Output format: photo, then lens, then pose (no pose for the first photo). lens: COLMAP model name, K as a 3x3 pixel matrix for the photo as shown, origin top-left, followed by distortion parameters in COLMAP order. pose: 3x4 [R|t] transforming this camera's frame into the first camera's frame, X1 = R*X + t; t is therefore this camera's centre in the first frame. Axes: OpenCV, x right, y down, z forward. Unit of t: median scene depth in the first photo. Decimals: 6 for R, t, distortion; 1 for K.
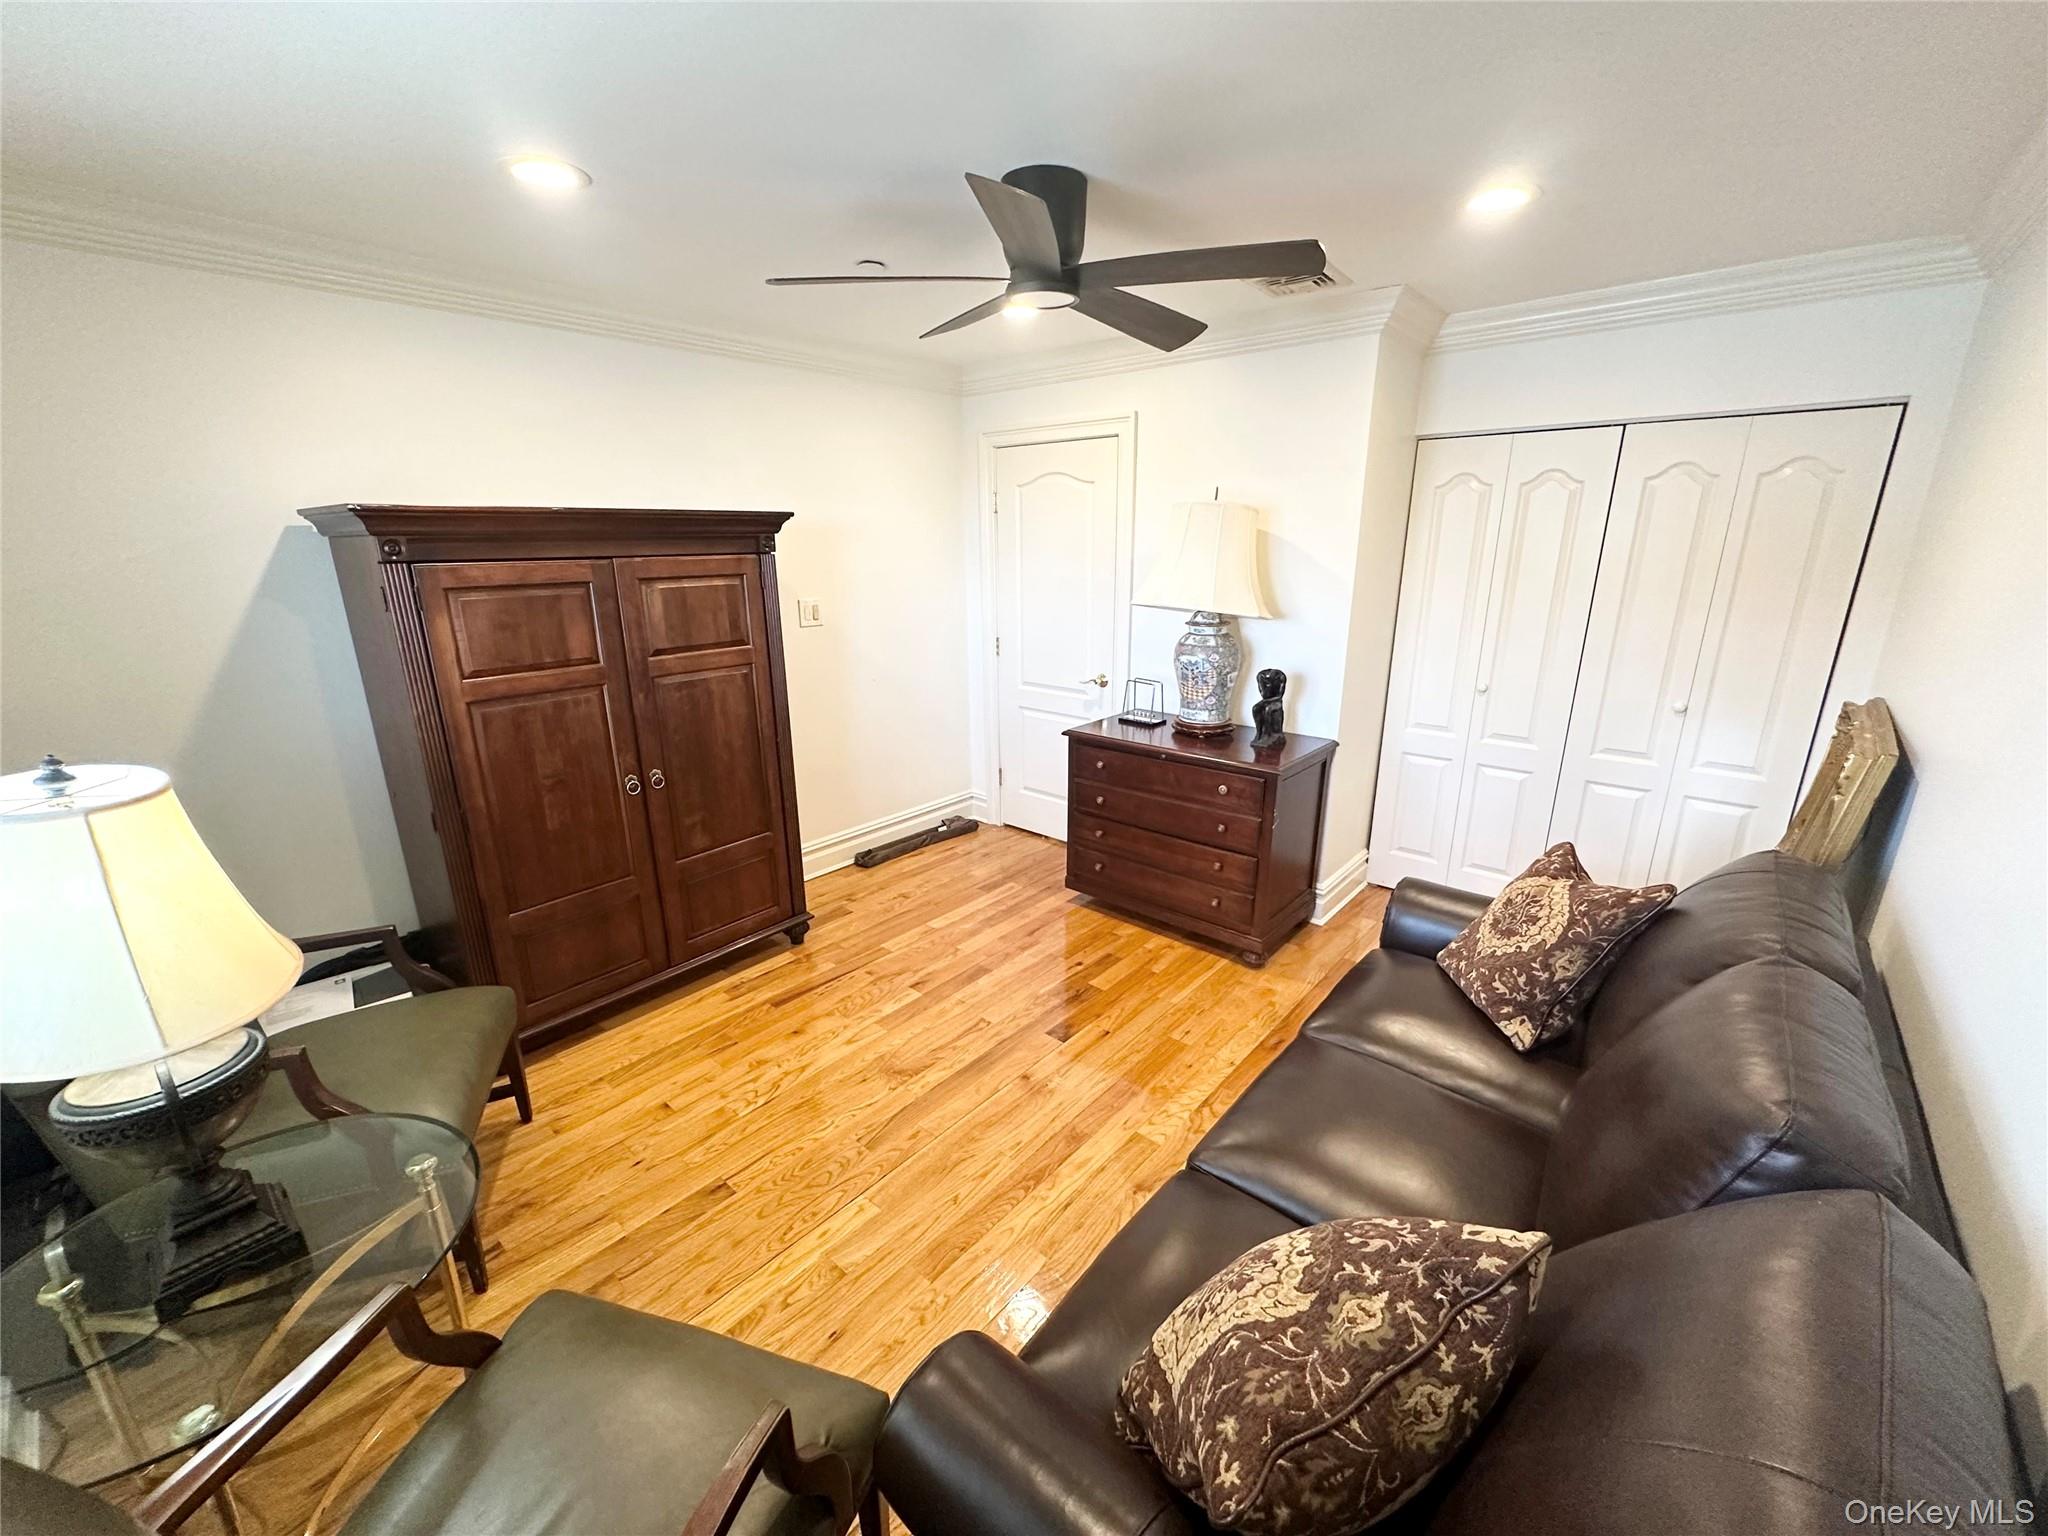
lens RADIAL K [[820.9, 0, 1022.7], [0, 820.9, 773.4], [0, 0, 1]] dist [0.000599, 0.000000]
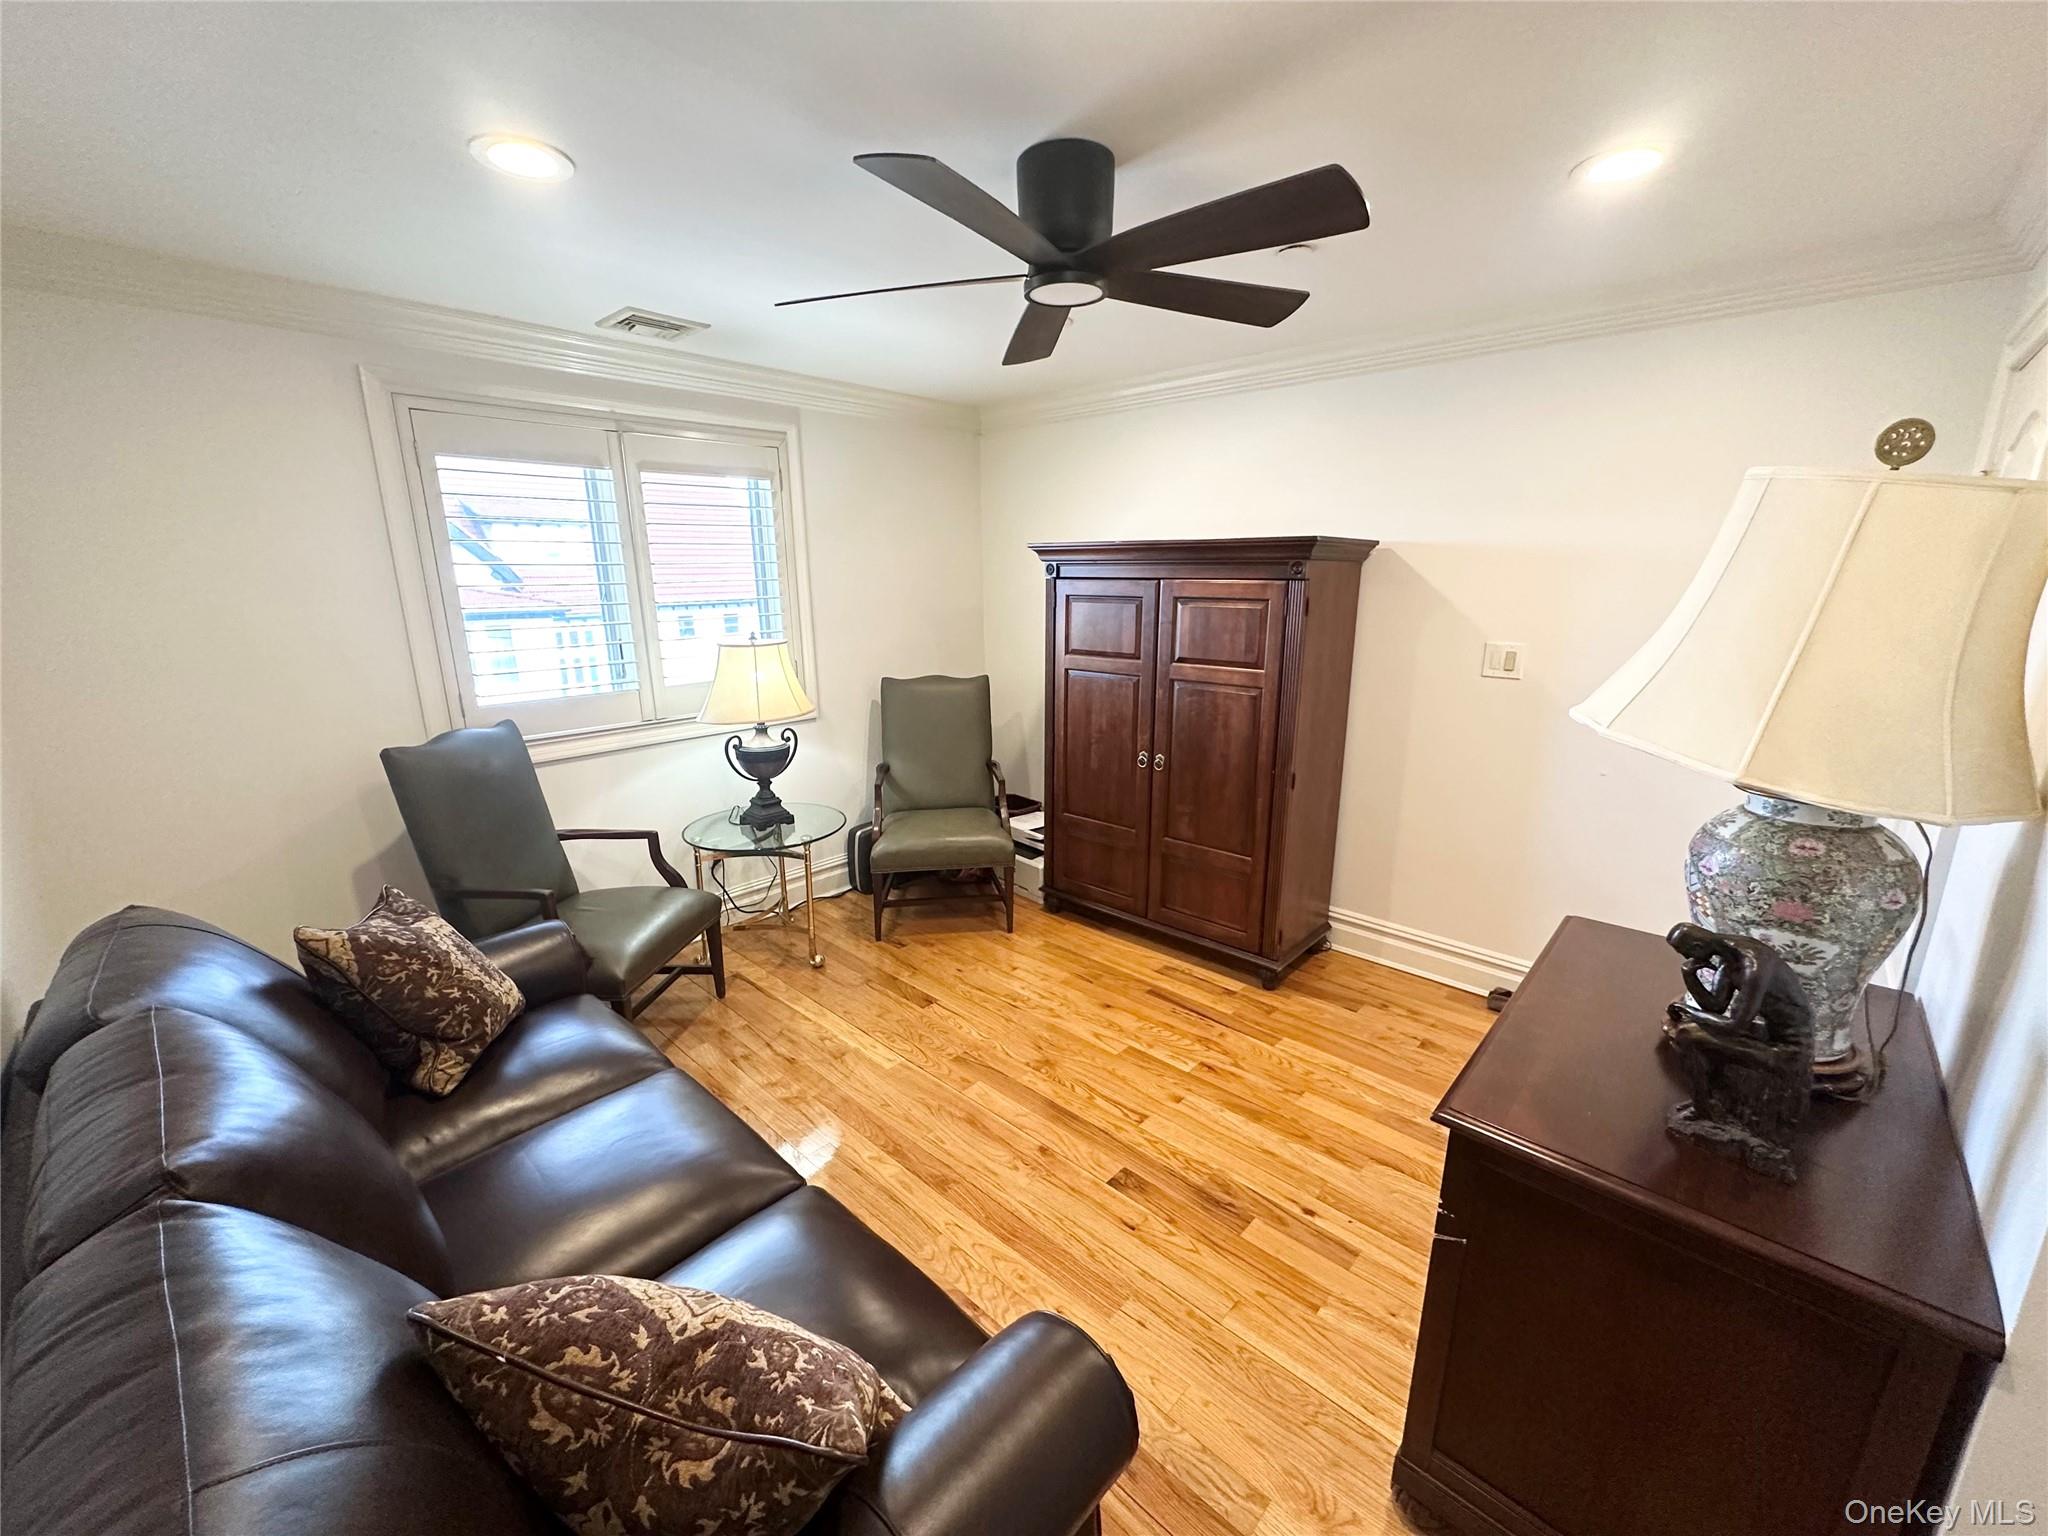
lens RADIAL K [[820.9, 0, 1020.8], [0, 820.9, 767.6], [0, 0, 1]] dist [0.000599, 0.000000]
pose [[-0.046715, 0.242055, -0.969137, 0.724022], [-0.277648, 0.928820, 0.245368, -0.222207], [0.959546, 0.280542, 0.023817, 0.770188]]
